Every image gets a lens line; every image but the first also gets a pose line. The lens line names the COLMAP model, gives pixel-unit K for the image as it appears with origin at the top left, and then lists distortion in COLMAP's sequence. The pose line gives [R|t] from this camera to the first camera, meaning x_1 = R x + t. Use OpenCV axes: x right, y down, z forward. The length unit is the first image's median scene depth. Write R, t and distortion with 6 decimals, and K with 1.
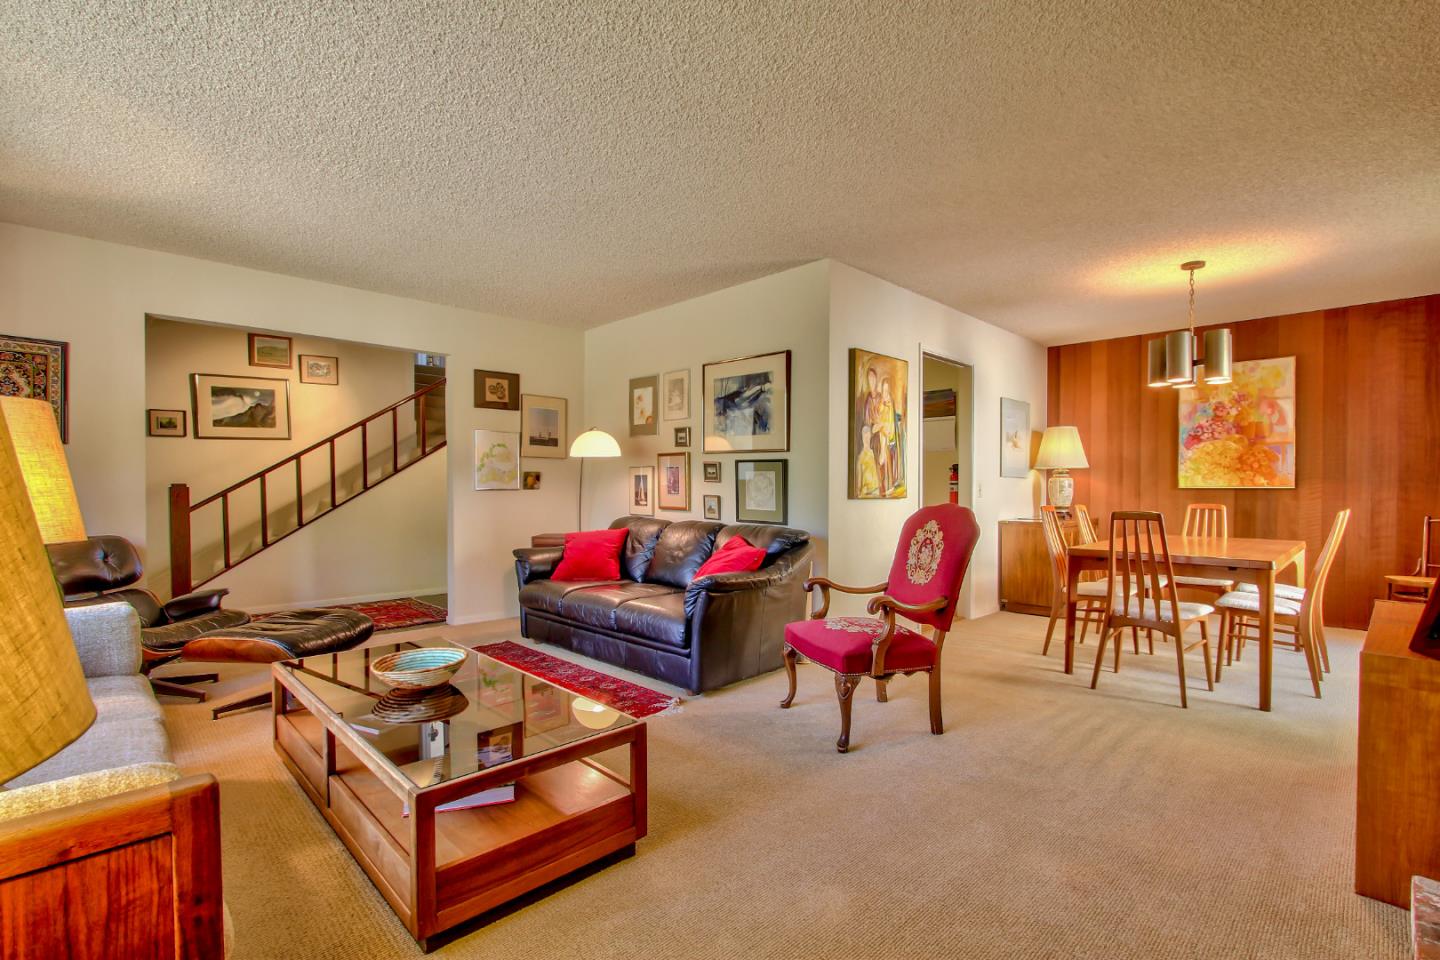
lens RADIAL K [[680.6, 0, 724.7], [0, 680.6, 495.5], [0, 0, 1]] dist [0.002224, 0.000270]
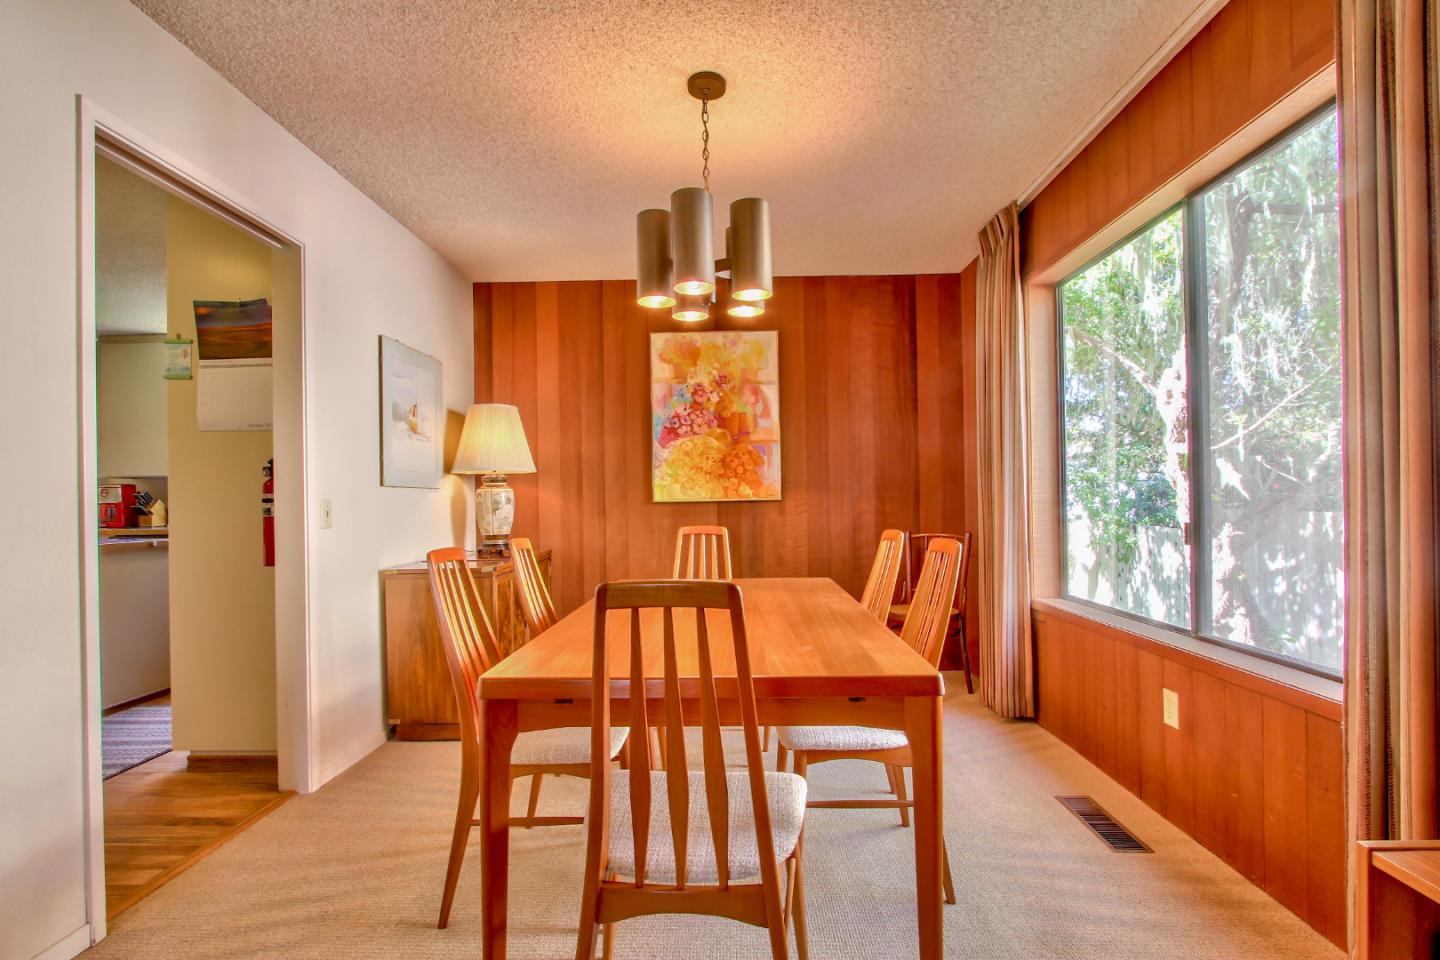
lens RADIAL K [[577.6, 0, 724.7], [0, 577.6, 496.1], [0, 0, 1]] dist [-0.039804, 0.000027]
pose [[0.695888, -0.009126, 0.718092, 0.305171], [0.026414, 0.999568, -0.012894, -0.007724], [-0.717664, 0.027940, 0.695828, 0.561872]]
